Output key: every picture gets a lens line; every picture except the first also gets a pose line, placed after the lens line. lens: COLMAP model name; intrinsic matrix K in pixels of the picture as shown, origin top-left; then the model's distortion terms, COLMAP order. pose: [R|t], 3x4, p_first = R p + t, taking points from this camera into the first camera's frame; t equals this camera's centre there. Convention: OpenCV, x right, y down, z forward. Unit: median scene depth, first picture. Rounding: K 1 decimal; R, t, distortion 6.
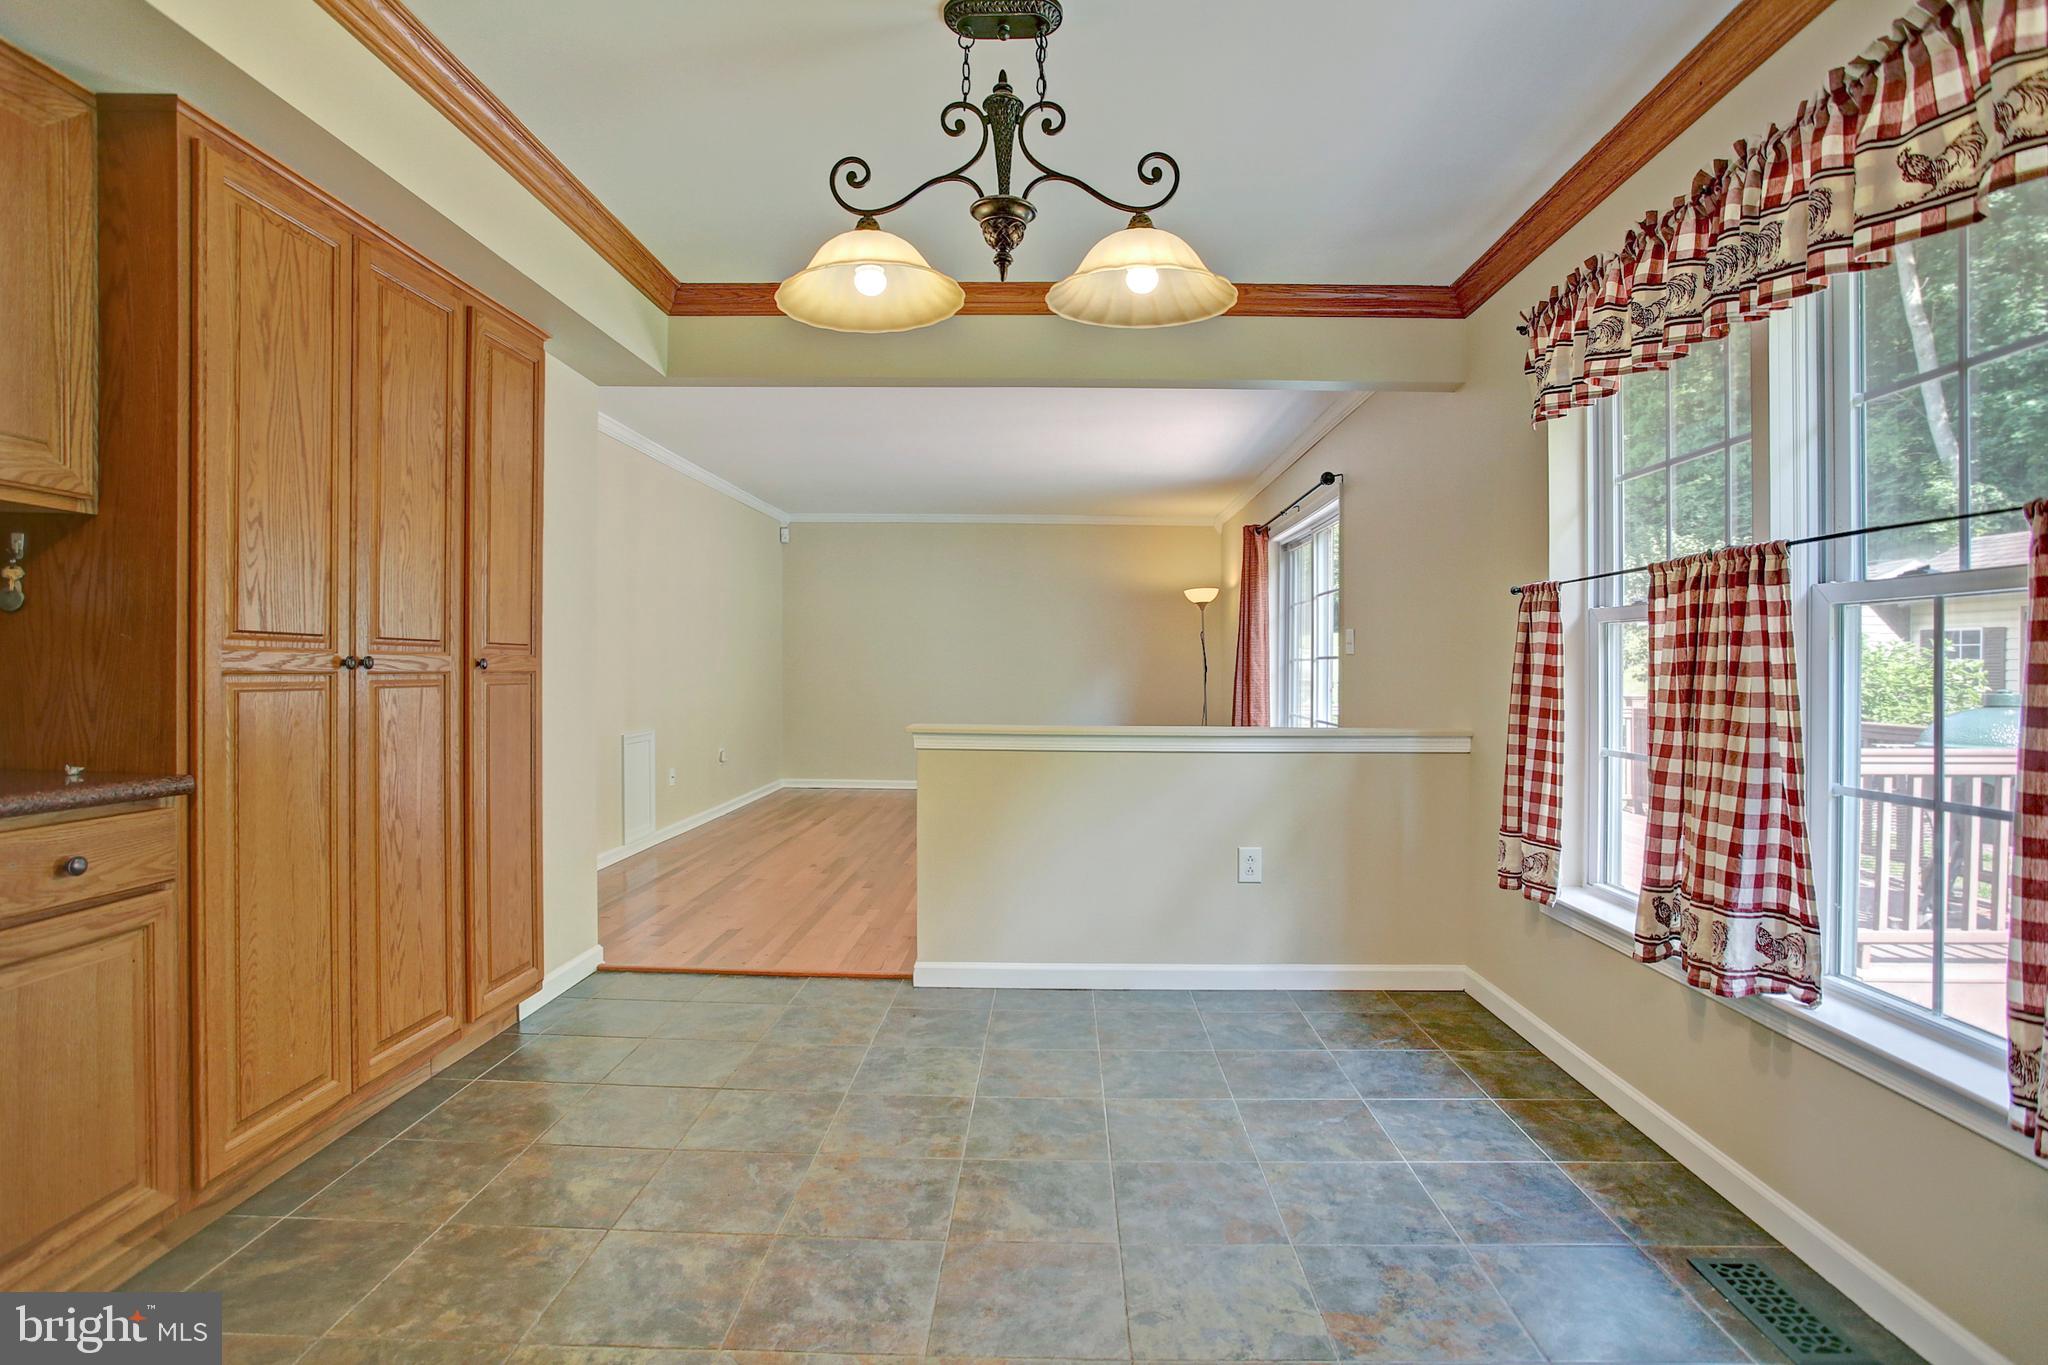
lens RADIAL K [[1009.1, 0, 1014.2], [0, 1009.1, 661.8], [0, 0, 1]] dist [-0.080354, 0.033773]
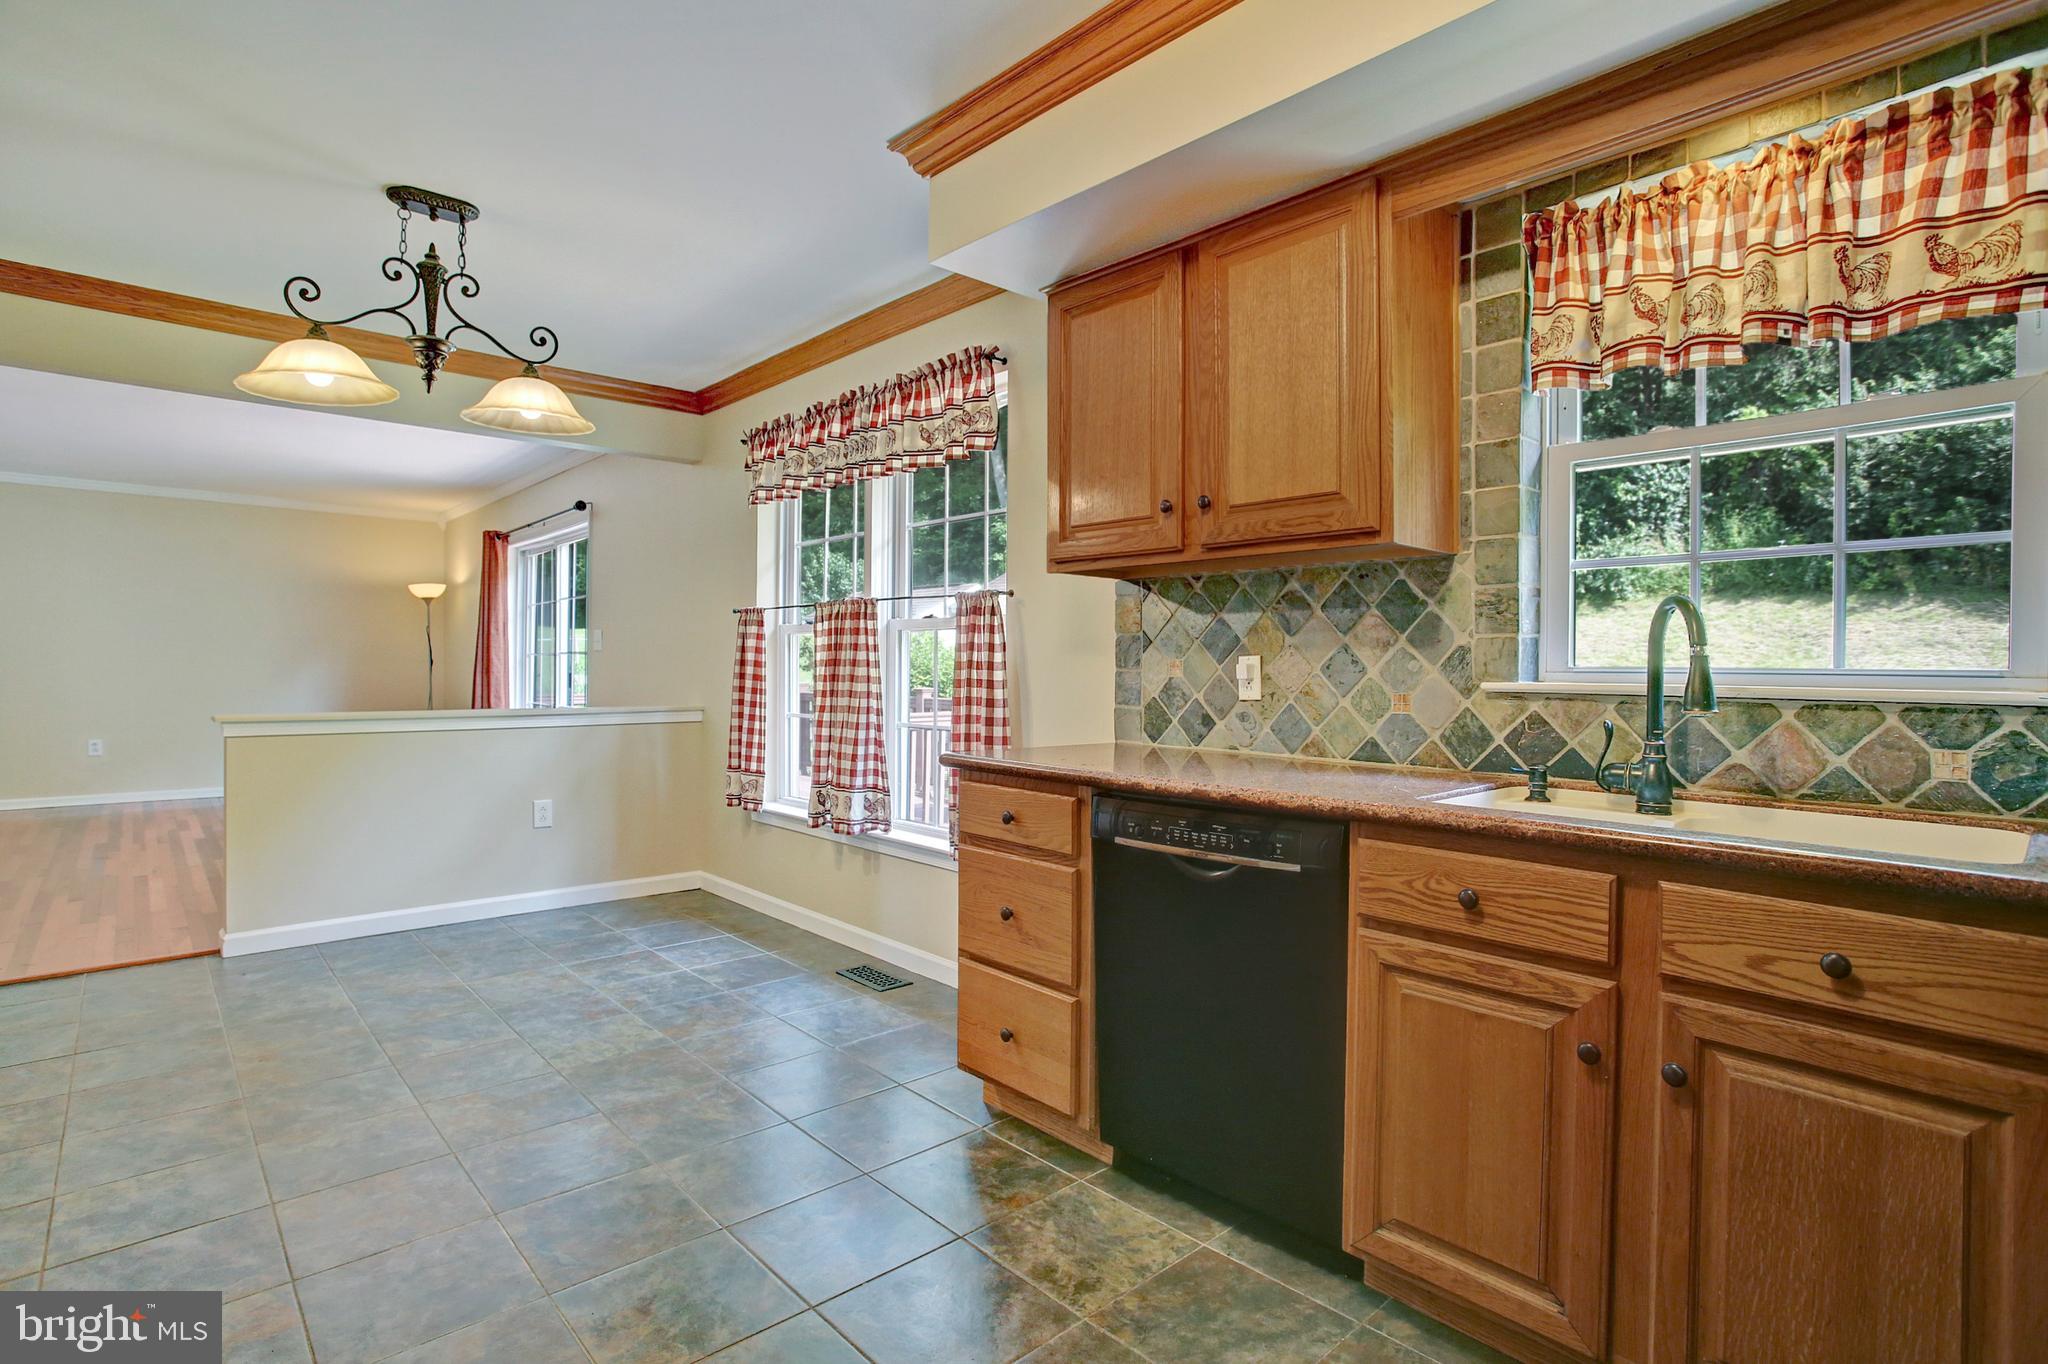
lens RADIAL K [[1052.5, 0, 1024.0], [0, 1052.5, 682.0], [0, 0, 1]] dist [-0.080158, 0.052807]
pose [[0.714666, -0.010823, 0.699382, -0.409254], [-0.007229, 0.999713, 0.022858, -0.004571], [-0.699428, -0.021392, 0.714383, -0.623298]]
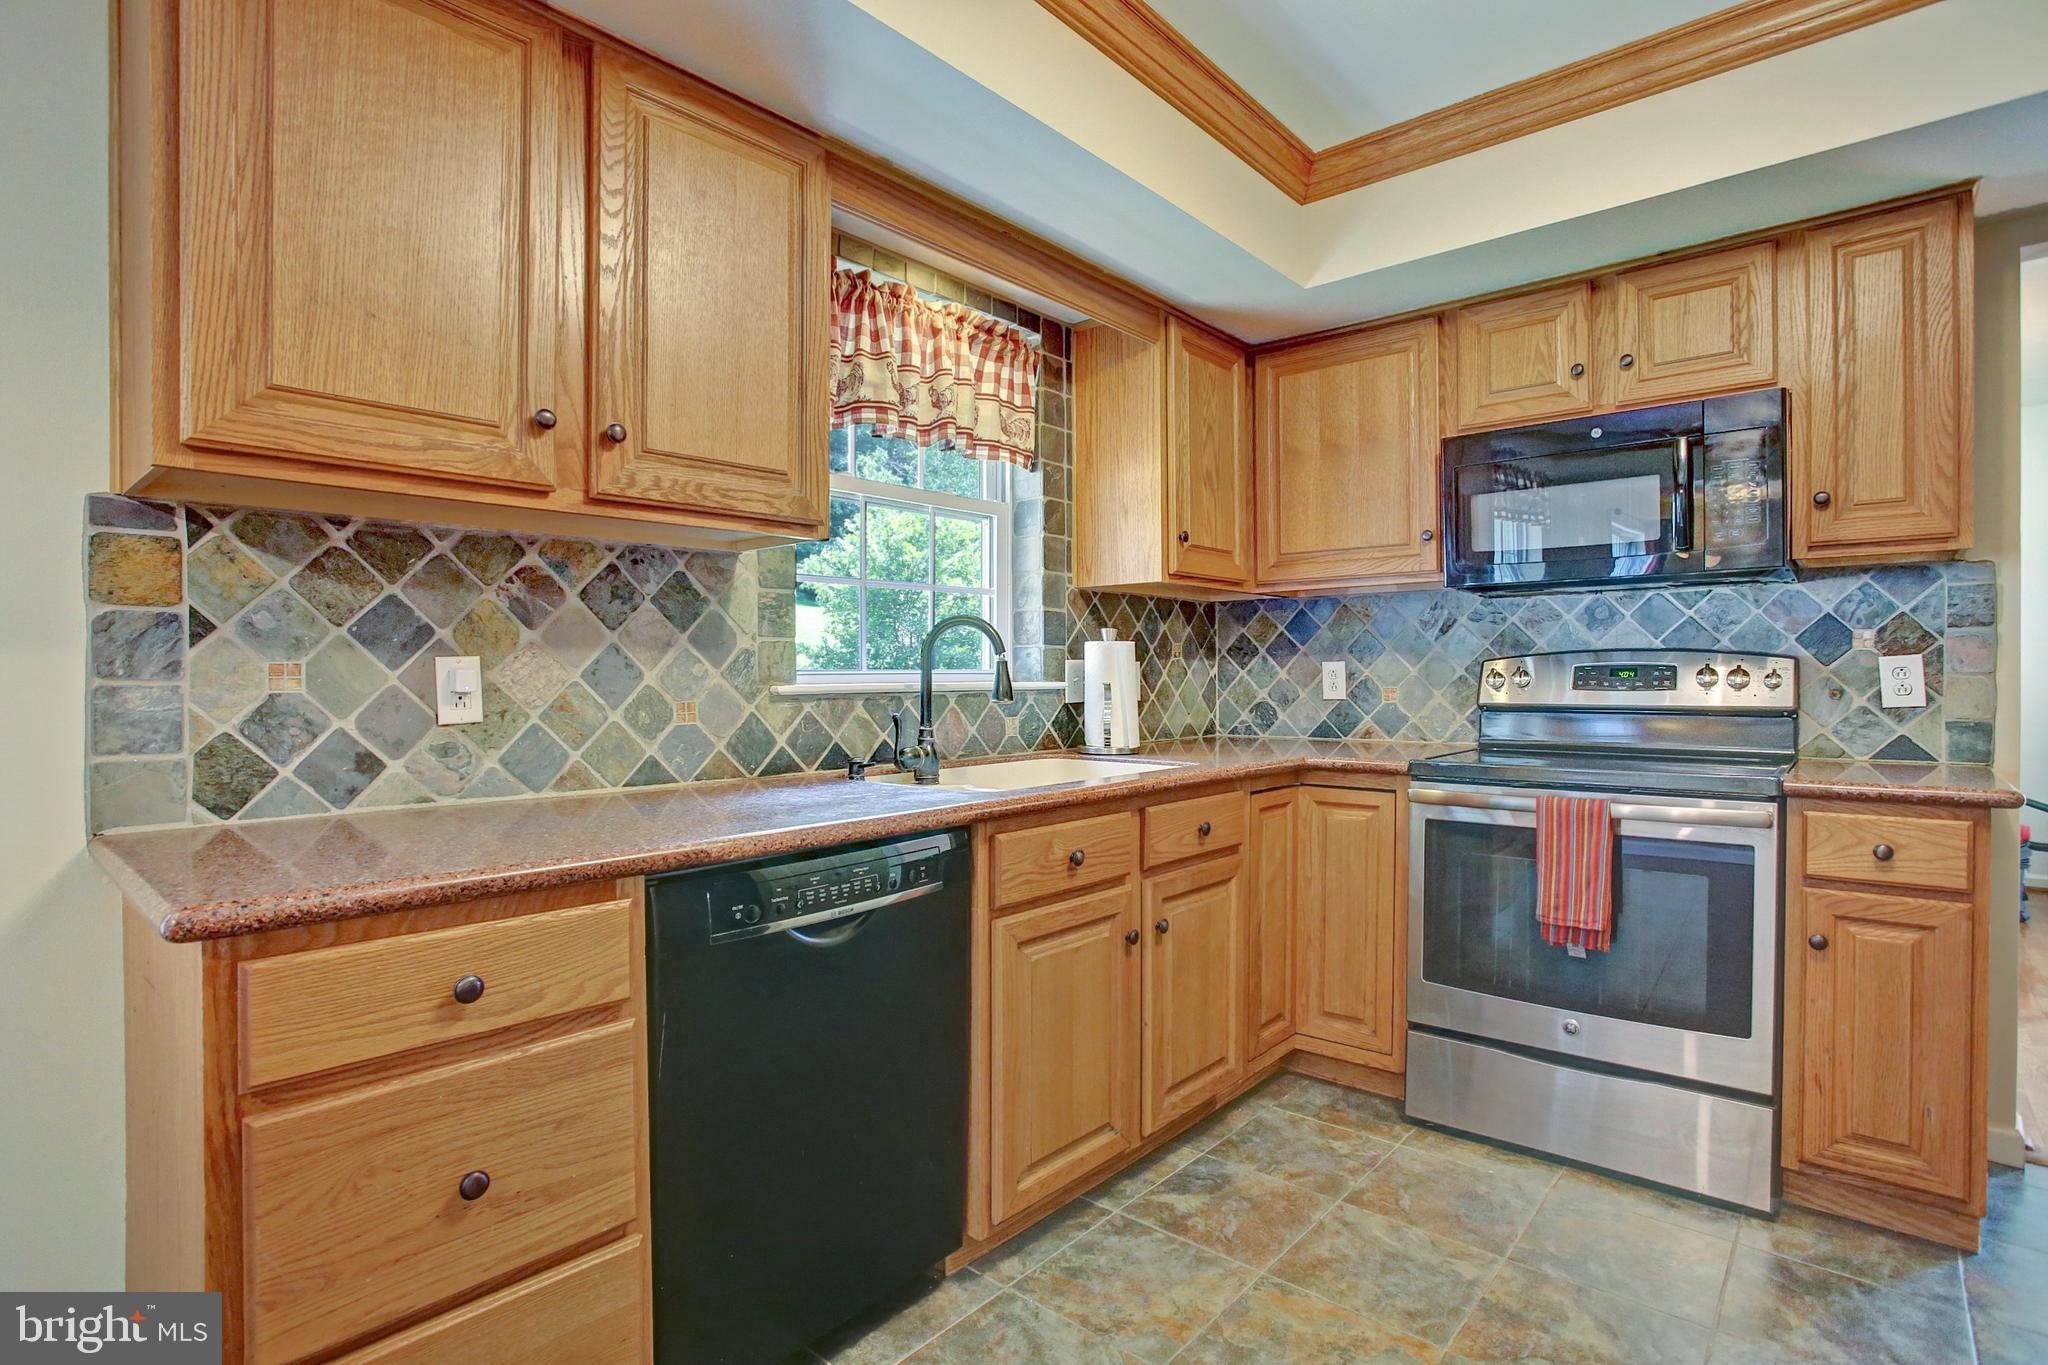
lens RADIAL K [[1016.4, 0, 1041.2], [0, 1016.4, 694.5], [0, 0, 1]] dist [-0.076745, 0.034711]
pose [[-0.794794, -0.004024, 0.606866, -0.181372], [0.004278, 0.999916, 0.012233, 0.013652], [-0.606864, 0.012319, -0.794710, 0.438223]]
